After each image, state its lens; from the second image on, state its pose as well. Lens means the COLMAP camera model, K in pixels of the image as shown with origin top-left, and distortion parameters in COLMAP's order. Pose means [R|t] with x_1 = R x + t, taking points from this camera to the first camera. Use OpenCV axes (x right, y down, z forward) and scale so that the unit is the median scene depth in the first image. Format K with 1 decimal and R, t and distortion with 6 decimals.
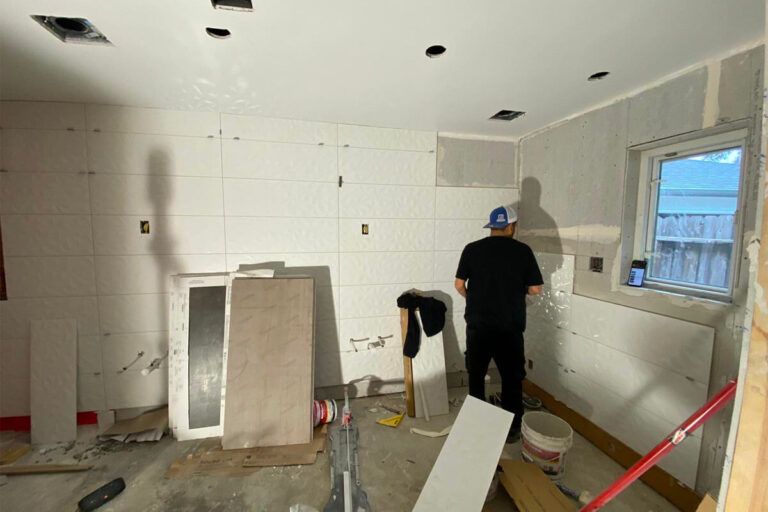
lens RADIAL K [[313.0, 0, 383.4], [0, 313.0, 264.8], [0, 0, 1]] dist [0.000830, -0.000041]
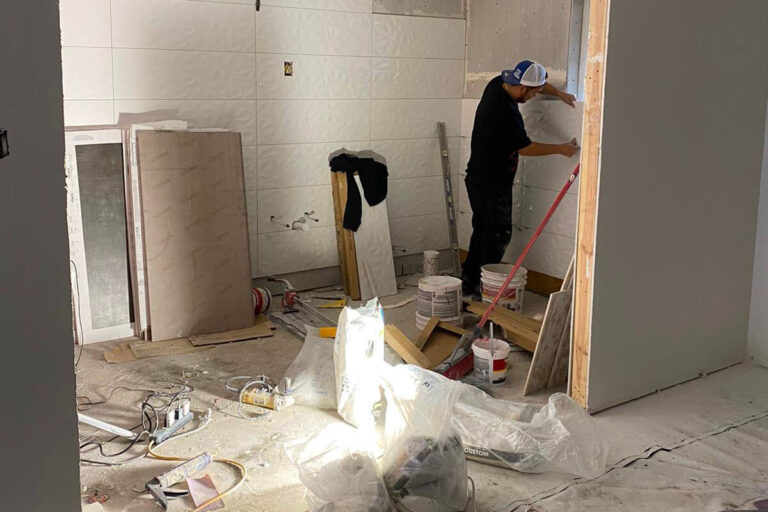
lens RADIAL K [[774.4, 0, 384.0], [0, 774.4, 256.0], [0, 0, 1]] dist [-0.001796, -0.001016]
pose [[0.932584, -0.066835, 0.354712, -0.542898], [0.024359, 0.992121, 0.122891, 0.112621], [-0.360131, -0.105966, 0.926864, -0.878954]]
